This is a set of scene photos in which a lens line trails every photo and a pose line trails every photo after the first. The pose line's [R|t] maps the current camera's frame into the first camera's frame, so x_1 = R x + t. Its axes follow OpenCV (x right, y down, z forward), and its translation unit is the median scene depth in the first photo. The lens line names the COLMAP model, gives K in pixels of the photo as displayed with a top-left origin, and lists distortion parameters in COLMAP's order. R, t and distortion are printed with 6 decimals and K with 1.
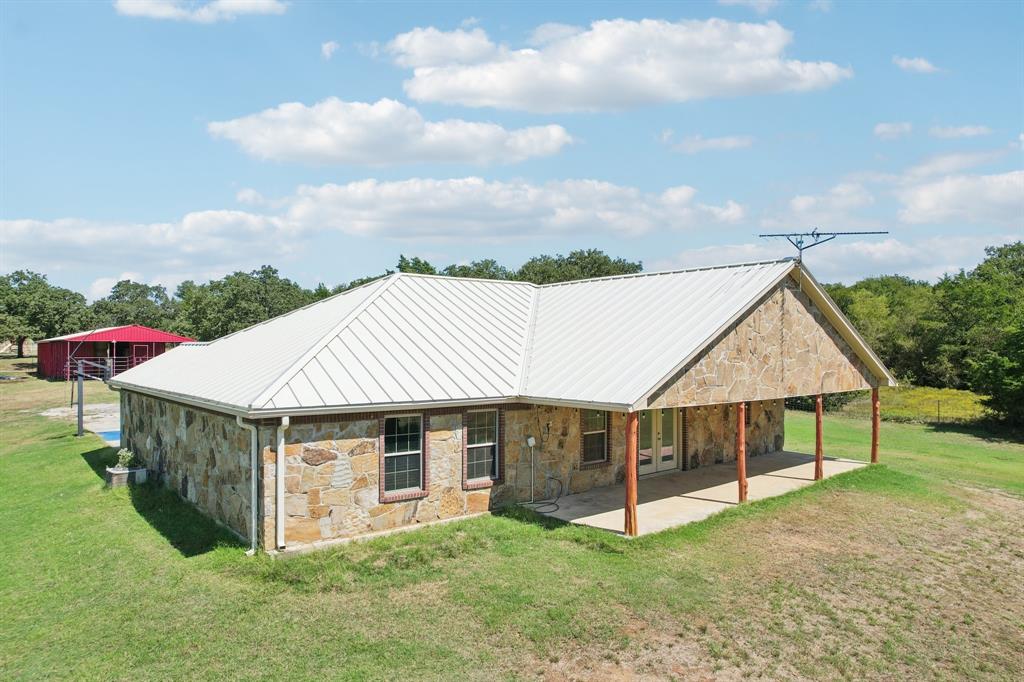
lens RADIAL K [[636.5, 0, 512.0], [0, 636.5, 341.0], [0, 0, 1]] dist [-0.000037, 0.001223]
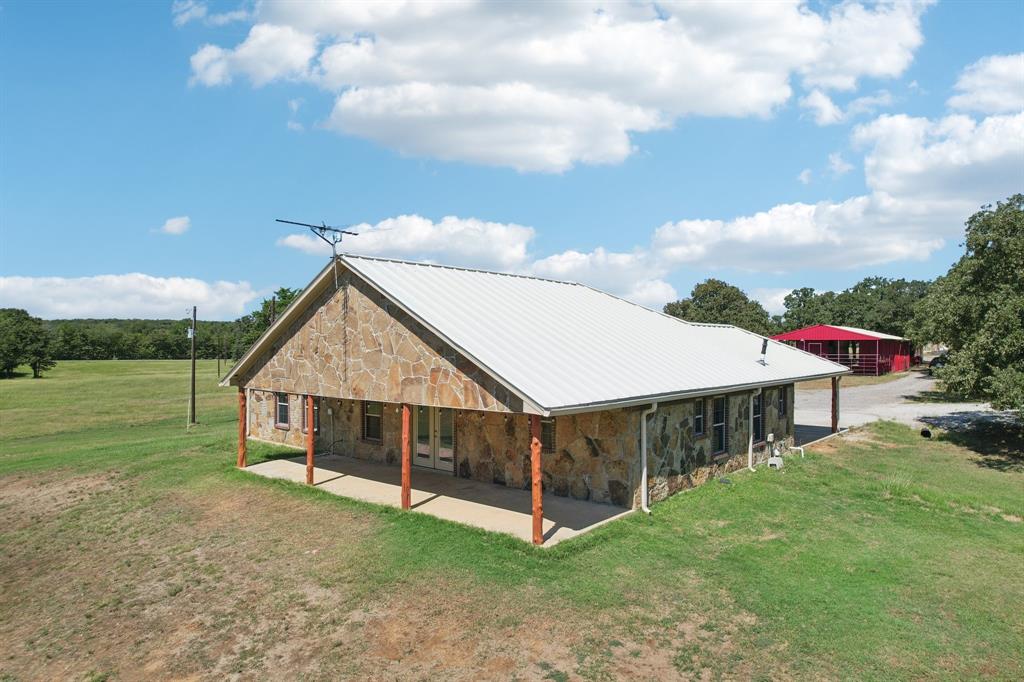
lens RADIAL K [[636.5, 0, 512.0], [0, 636.5, 341.0], [0, 0, 1]] dist [-0.000037, 0.001223]
pose [[0.173663, -0.008400, -0.984769, 1.331531], [0.012143, 0.999906, -0.006387, 0.009991], [0.984730, -0.010849, 0.173749, 1.004864]]
